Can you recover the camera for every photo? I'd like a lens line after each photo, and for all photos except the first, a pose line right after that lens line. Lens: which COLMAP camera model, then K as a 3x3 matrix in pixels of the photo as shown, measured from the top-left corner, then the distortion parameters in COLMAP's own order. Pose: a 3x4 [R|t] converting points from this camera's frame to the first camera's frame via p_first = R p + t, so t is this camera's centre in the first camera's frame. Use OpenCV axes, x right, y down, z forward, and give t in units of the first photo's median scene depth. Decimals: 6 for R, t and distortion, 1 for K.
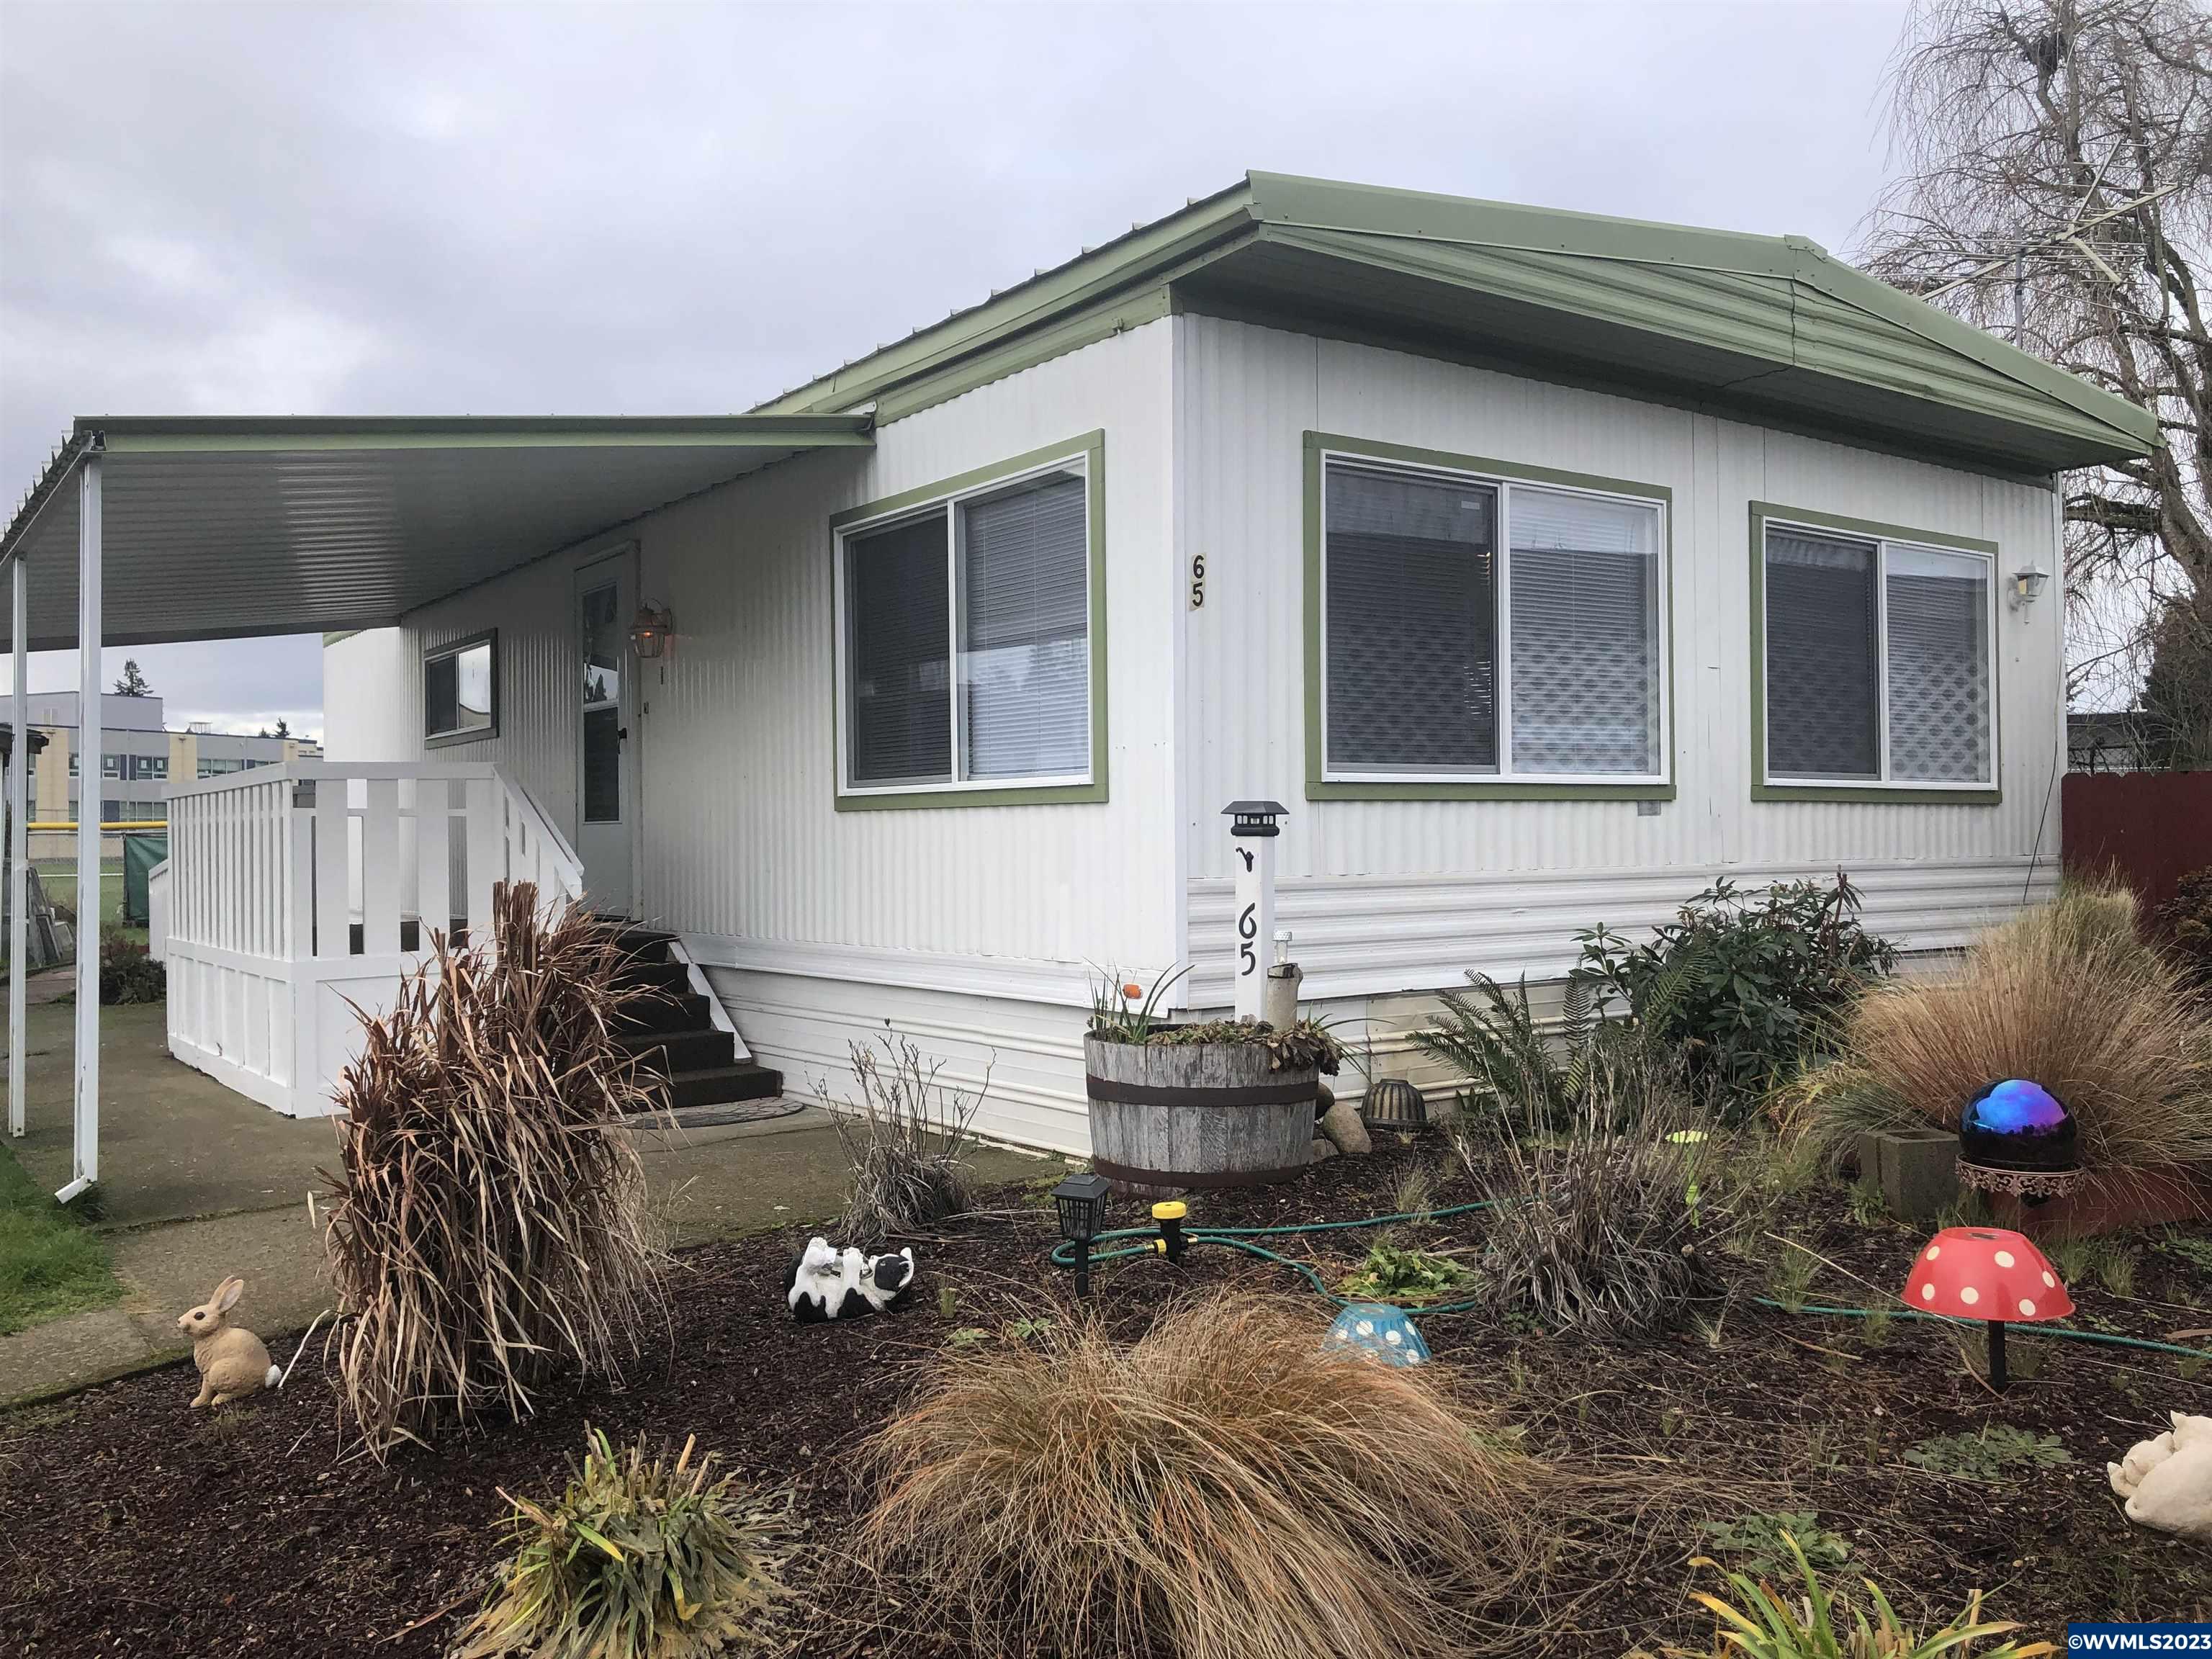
lens RADIAL K [[1813.8, 0, 1106.0], [0, 1813.8, 829.5], [0, 0, 1]] dist [0.040181, -0.000306]
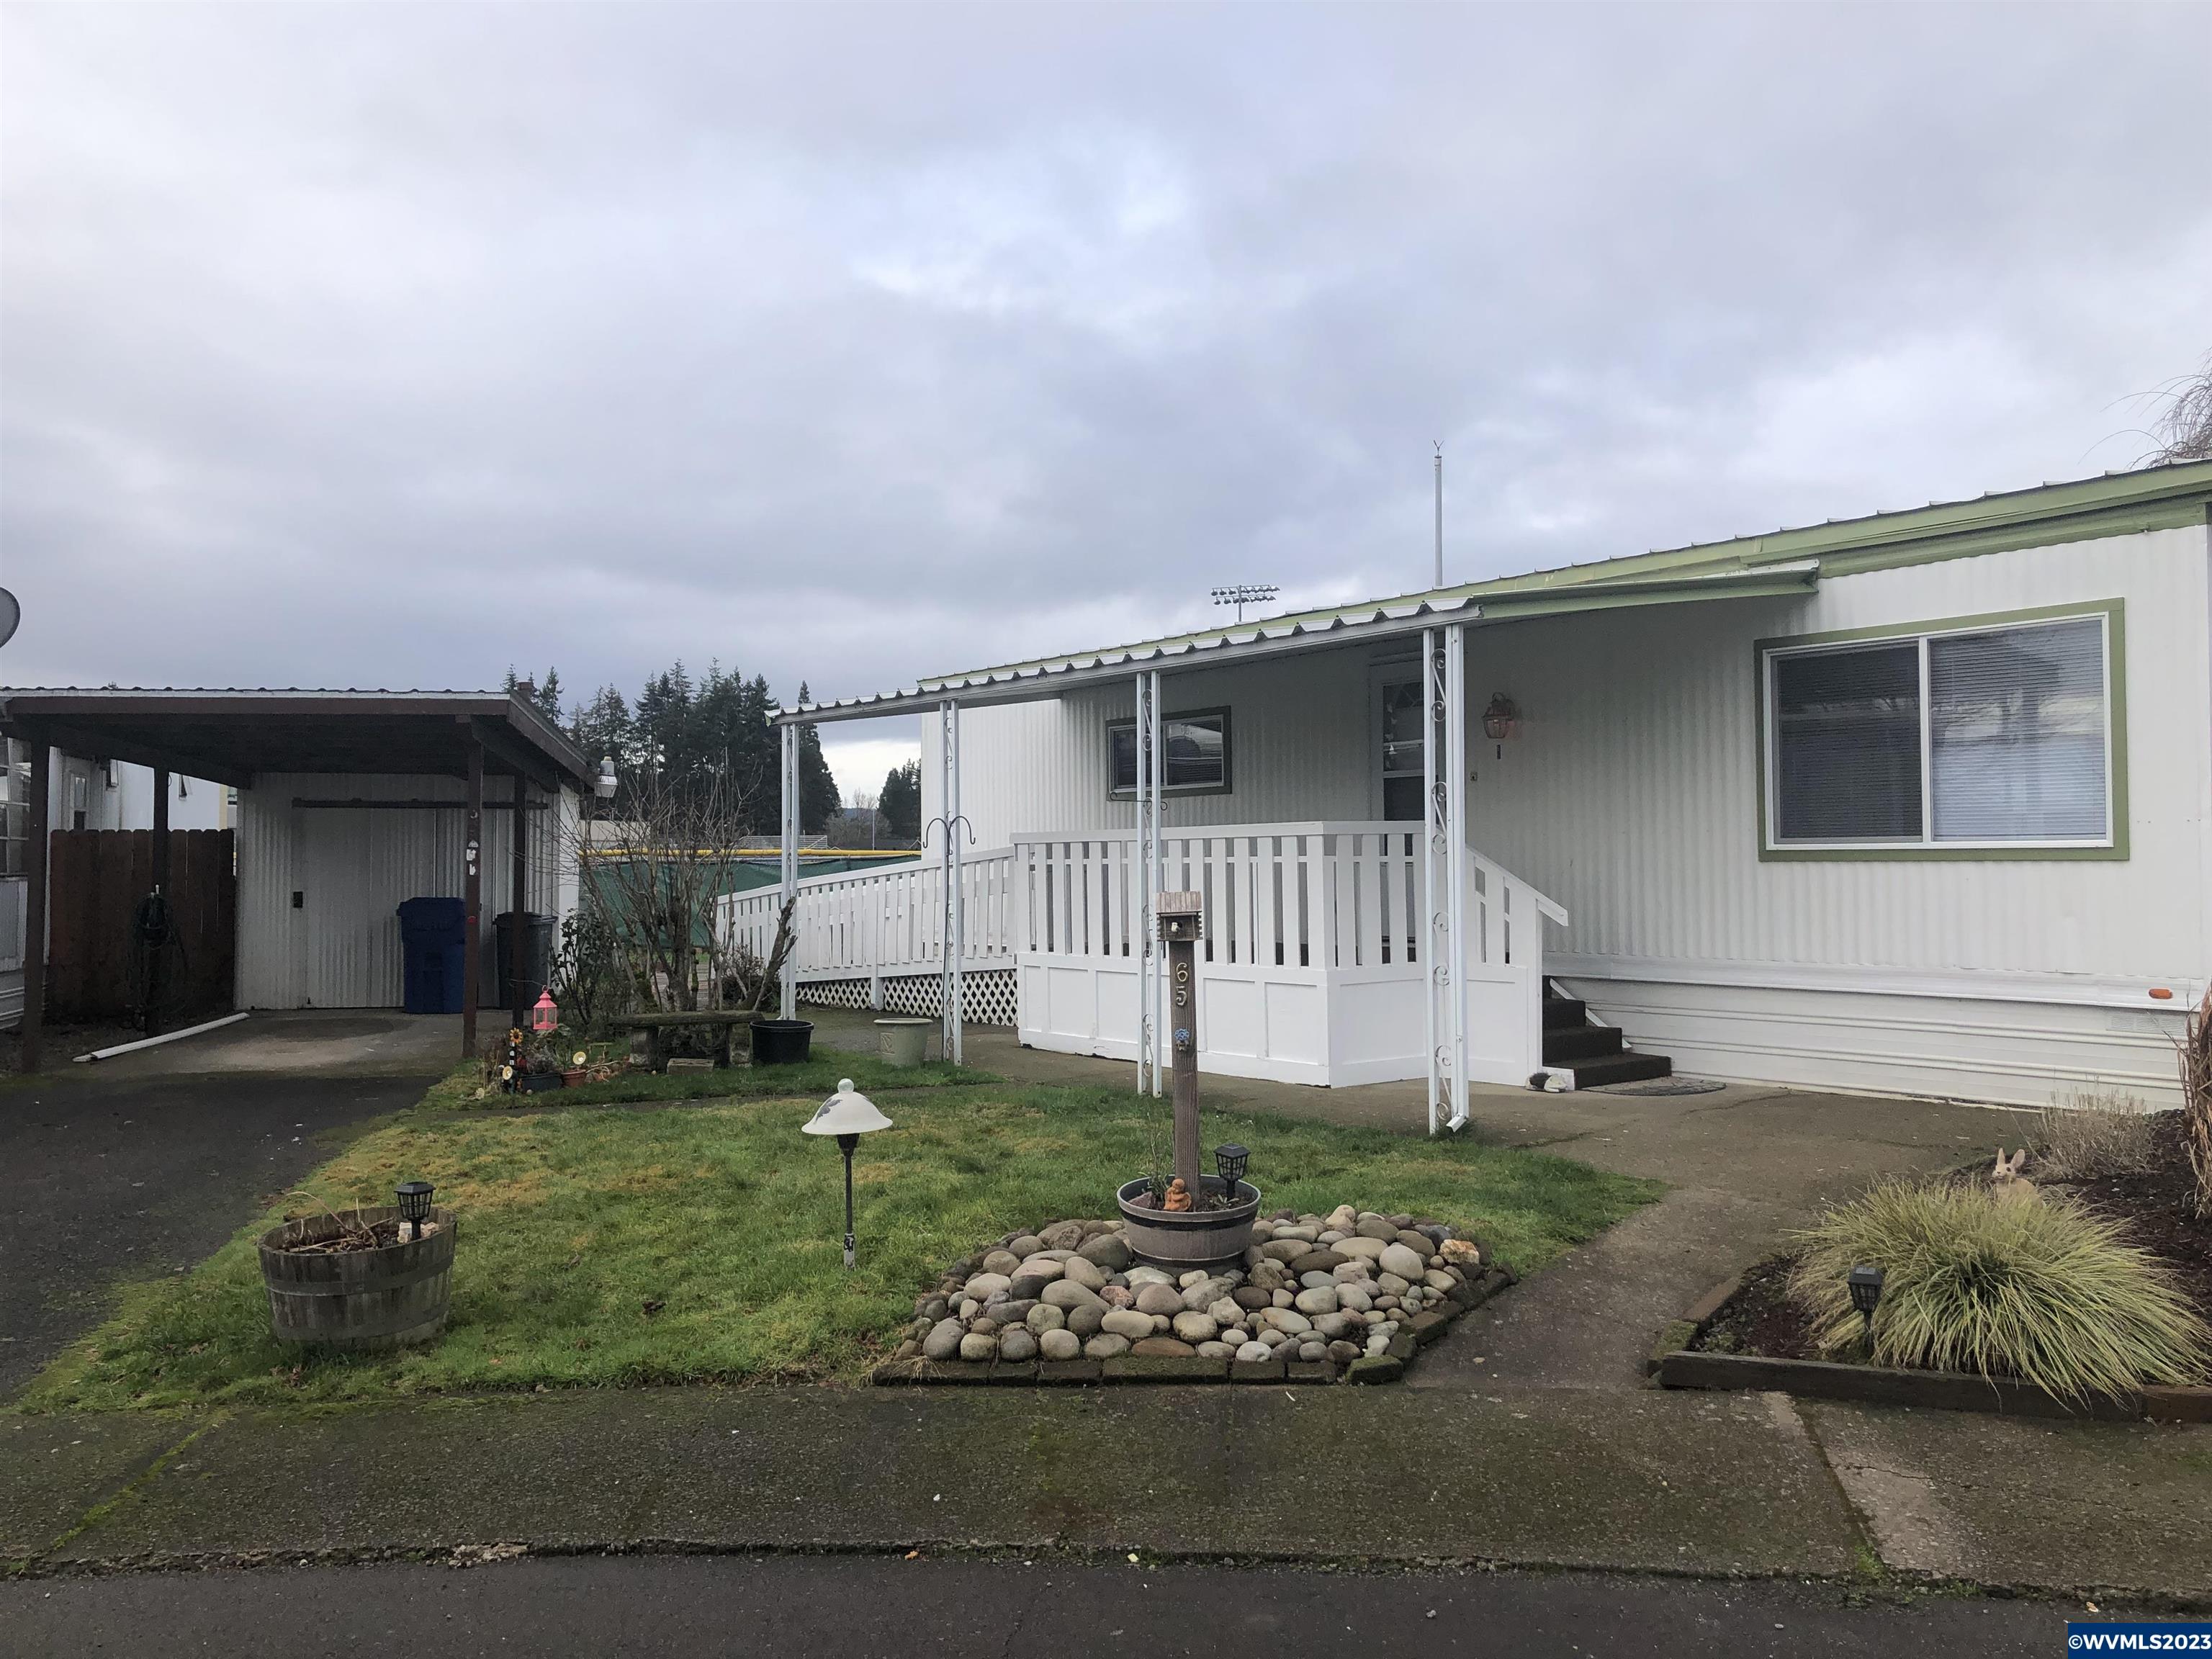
lens RADIAL K [[1790.4, 0, 1106.0], [0, 1790.4, 829.5], [0, 0, 1]] dist [0.005482, -0.008502]
pose [[0.999913, 0.006247, -0.011623, -0.664618], [-0.006429, 0.999857, -0.015644, -0.010162], [0.011523, 0.015717, 0.999810, -0.349806]]
